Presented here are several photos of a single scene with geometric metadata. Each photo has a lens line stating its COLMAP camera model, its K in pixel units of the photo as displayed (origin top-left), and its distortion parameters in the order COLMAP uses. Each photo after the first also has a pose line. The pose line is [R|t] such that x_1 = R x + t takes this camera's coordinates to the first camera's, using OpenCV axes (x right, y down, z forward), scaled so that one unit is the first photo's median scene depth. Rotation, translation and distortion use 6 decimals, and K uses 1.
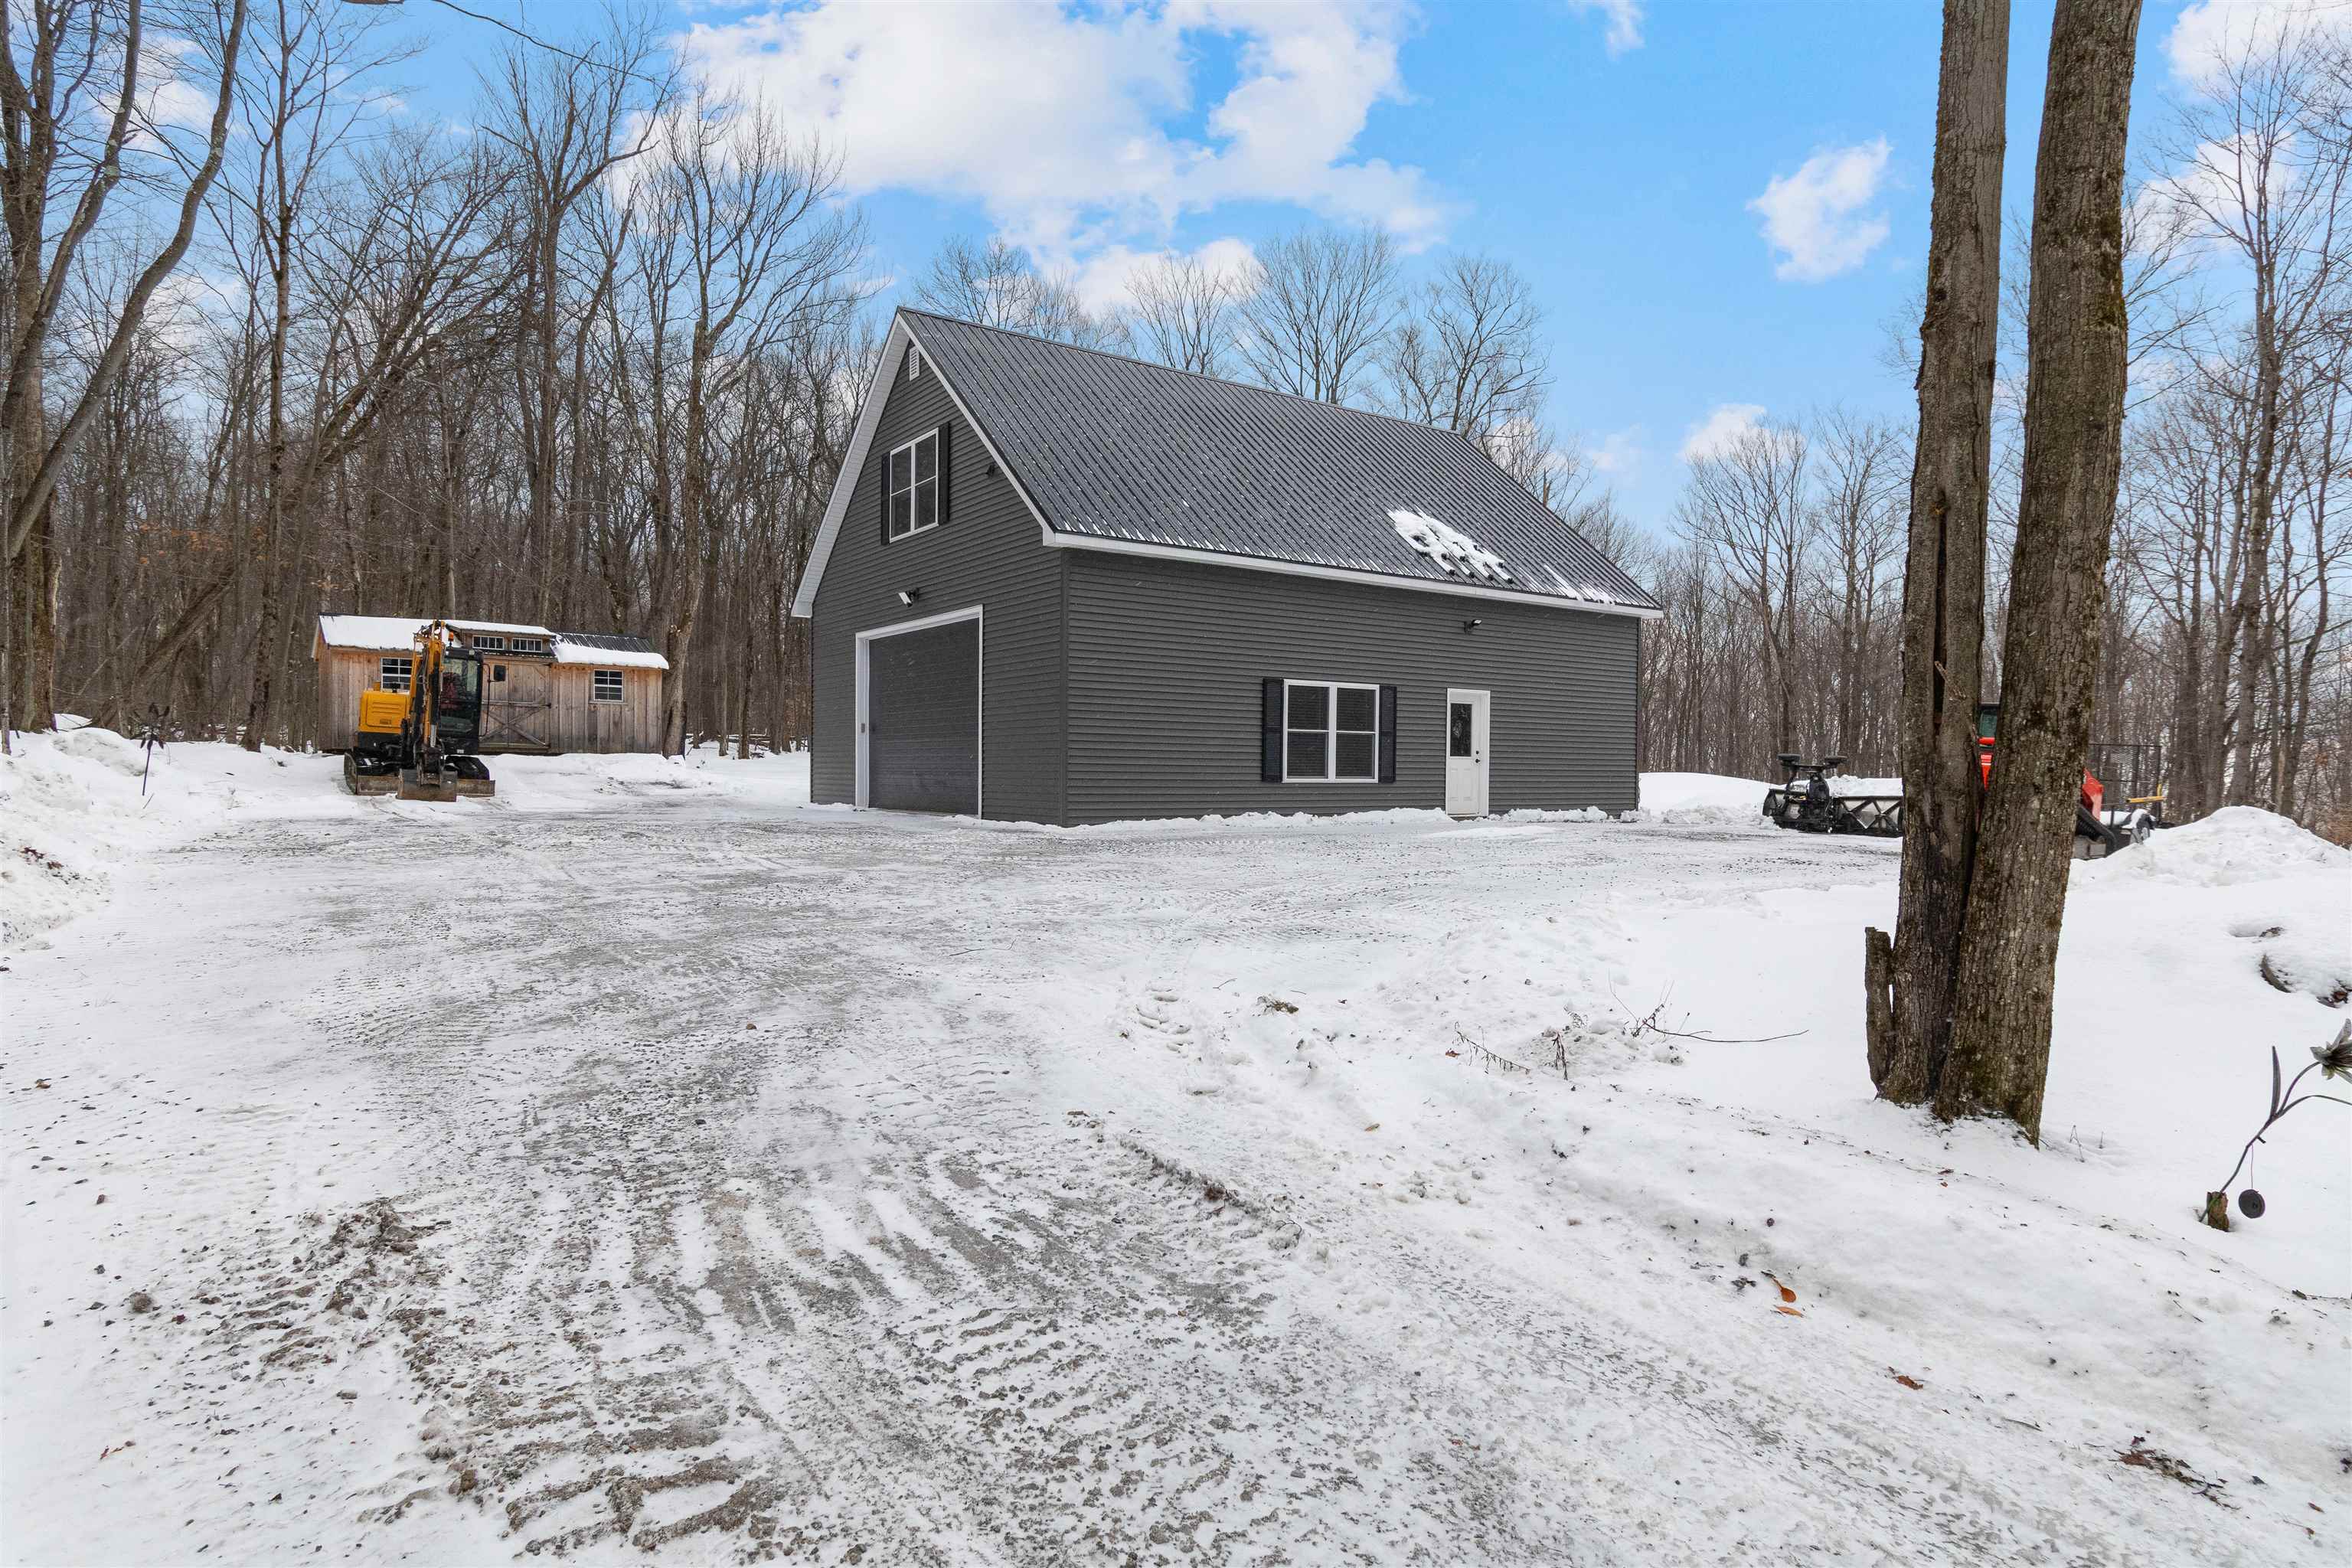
lens RADIAL K [[1281.8, 0, 1158.5], [0, 1281.8, 779.0], [0, 0, 1]] dist [0.007001, -0.004904]
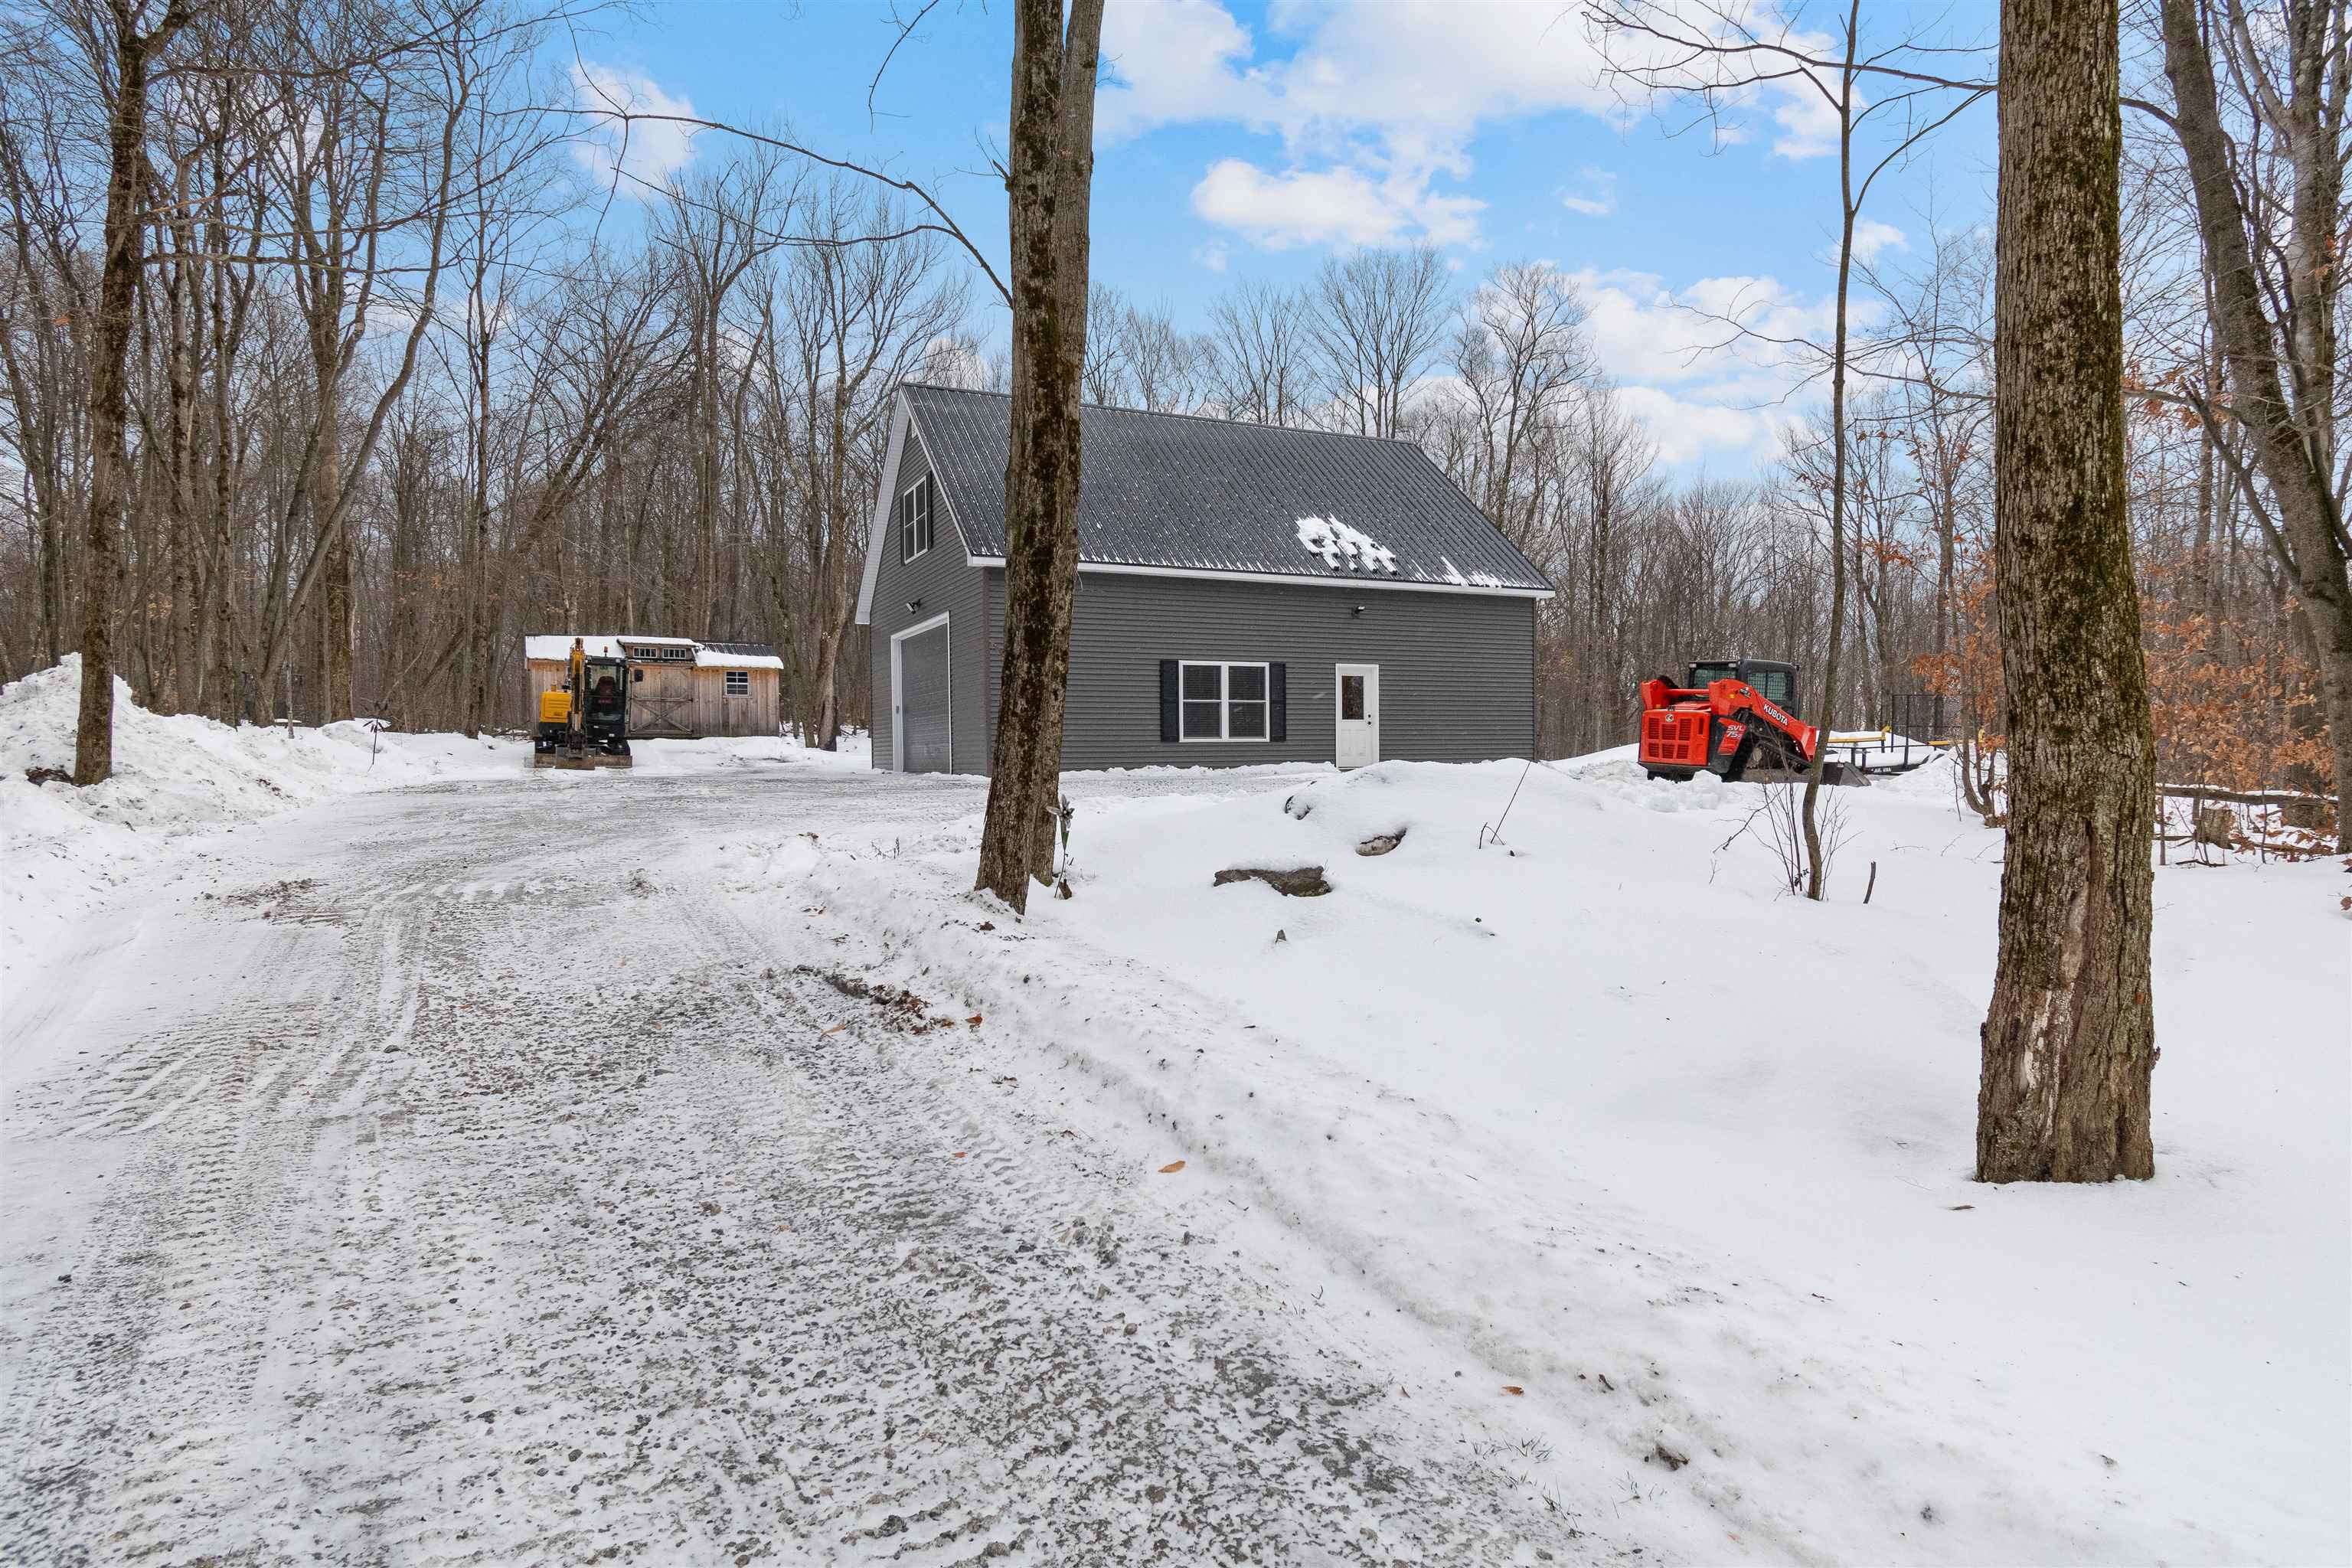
lens RADIAL K [[1281.8, 0, 1191.0], [0, 1281.8, 779.2], [0, 0, 1]] dist [0.007001, -0.004904]
pose [[0.985853, -0.017424, -0.166707, 0.279430], [0.018837, 0.999799, 0.006900, 0.027182], [0.166553, -0.009942, 0.985982, -0.219814]]
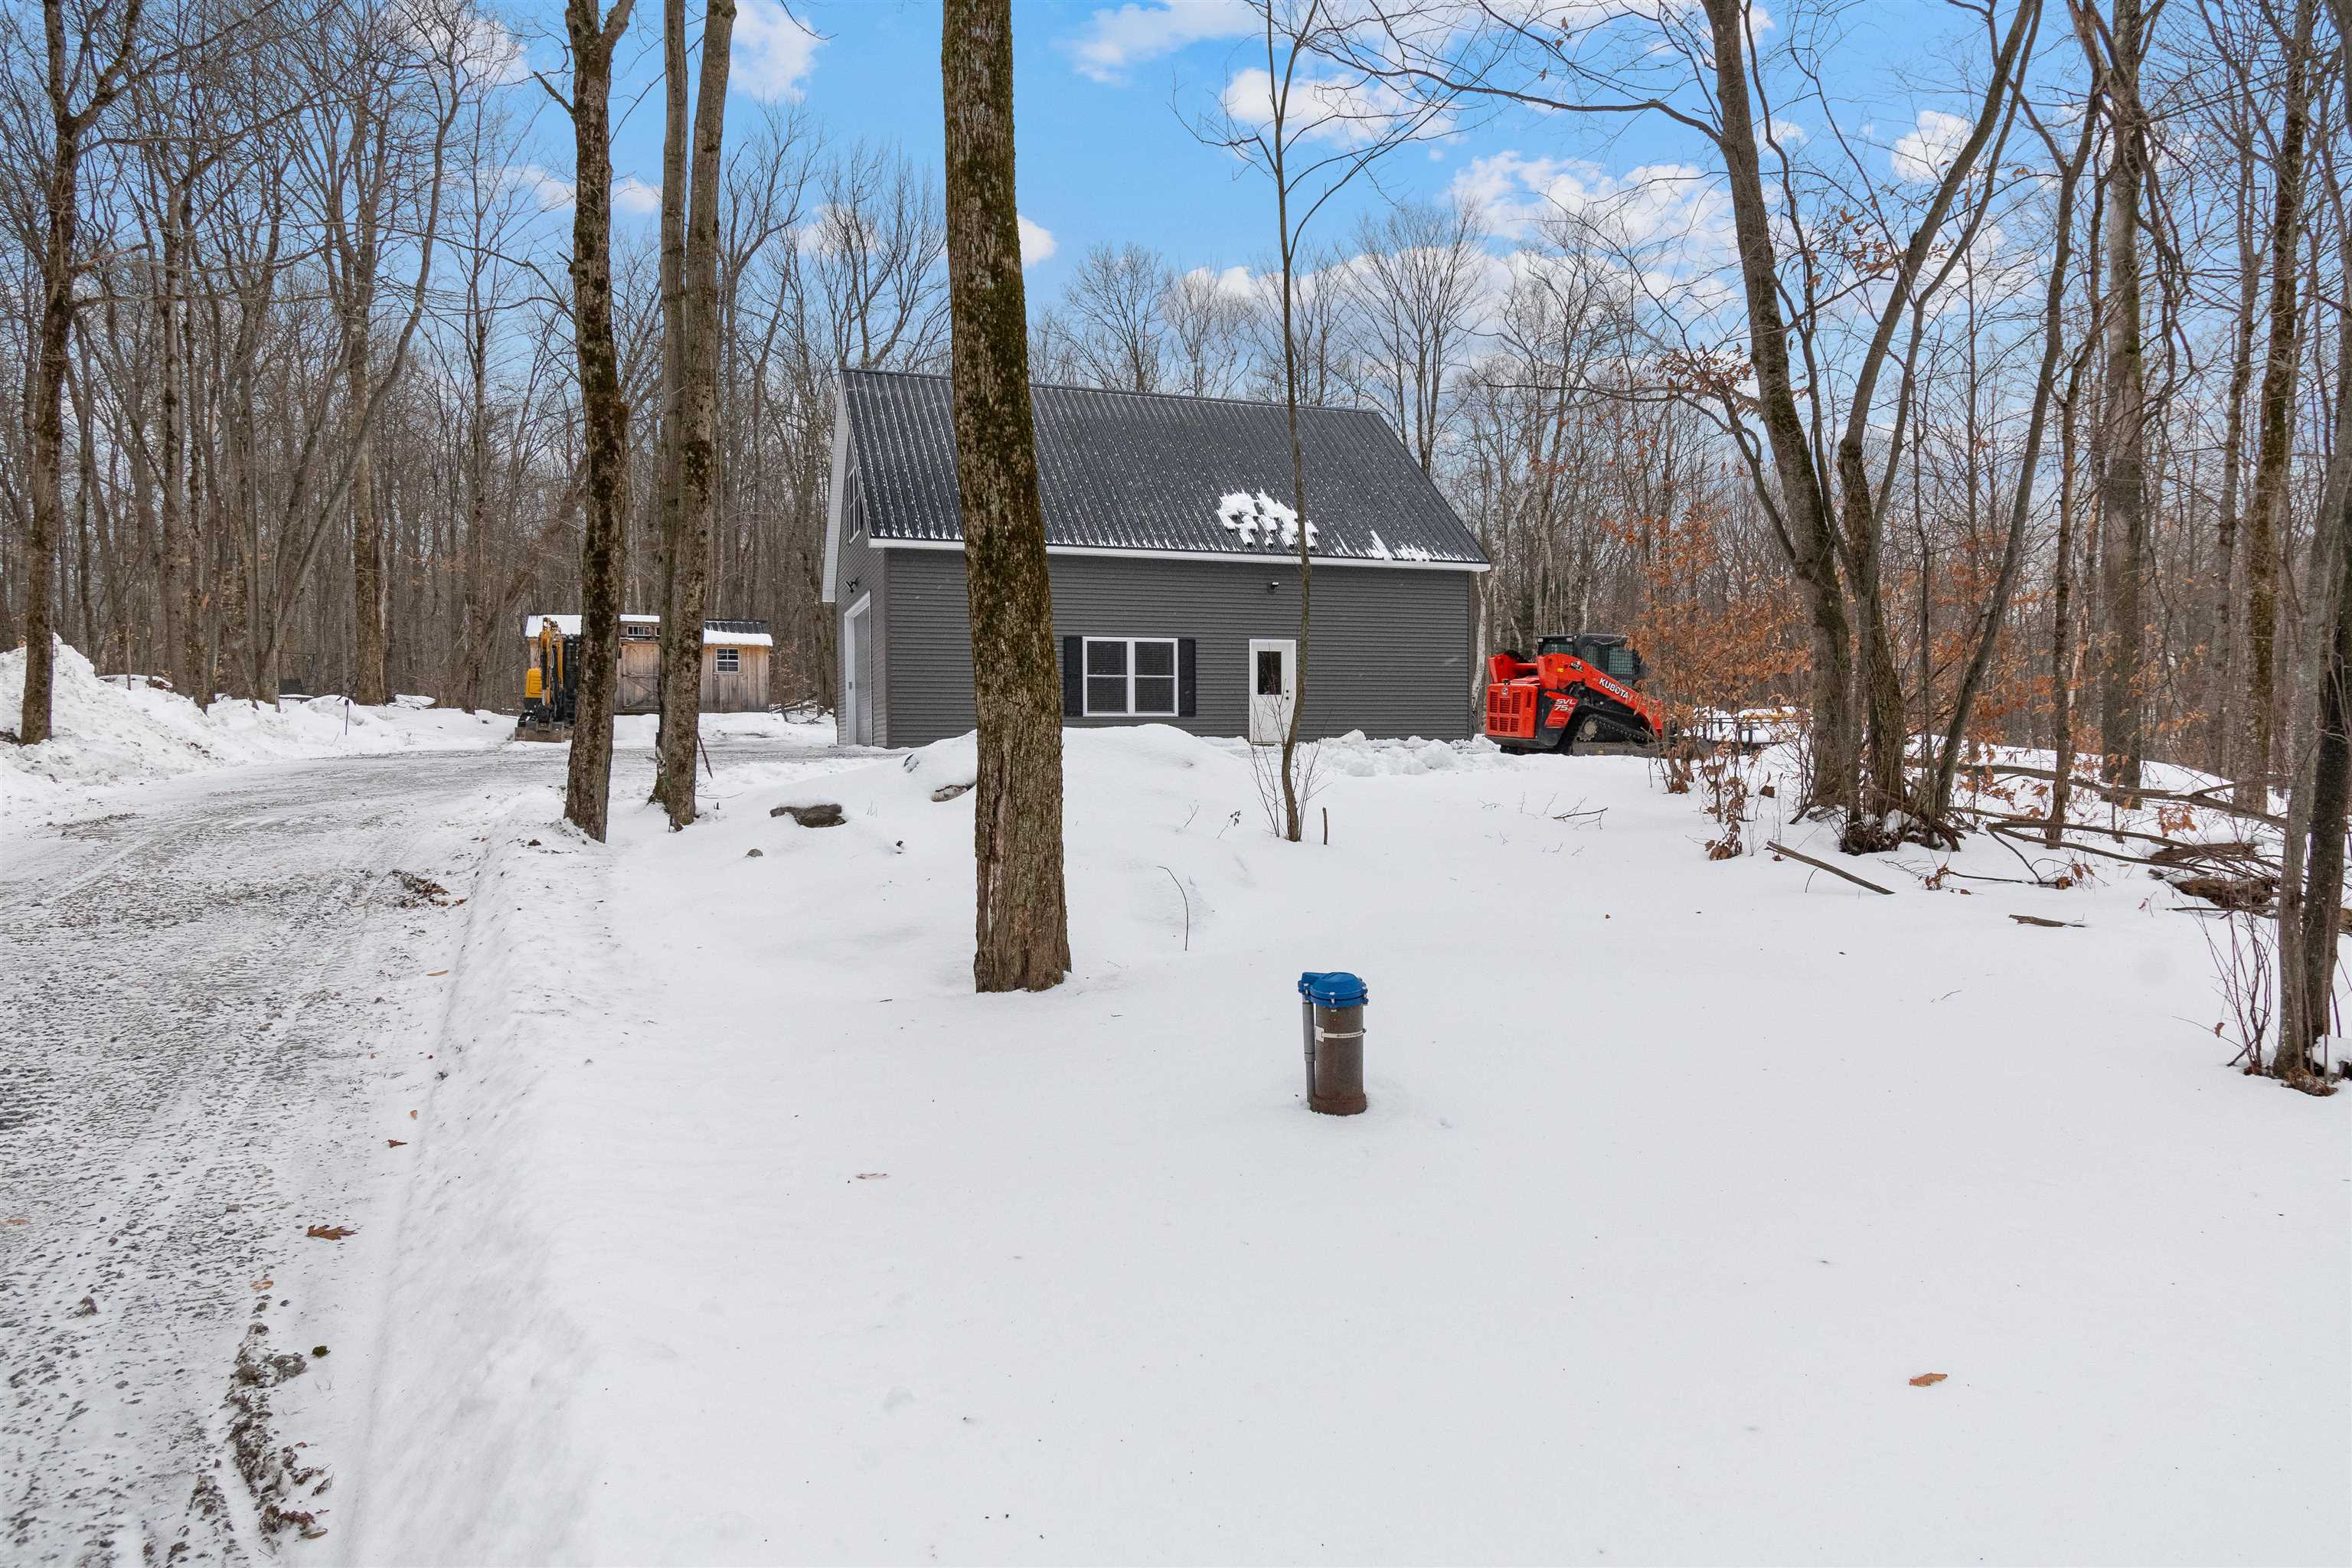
lens RADIAL K [[1417.9, 0, 1201.1], [0, 1417.9, 771.1], [0, 0, 1]] dist [0.010339, 0.001757]
pose [[0.960548, -0.010612, -0.277912, 0.534131], [0.013415, 0.999877, 0.008184, 0.041906], [0.277791, -0.011589, 0.960572, -0.304843]]
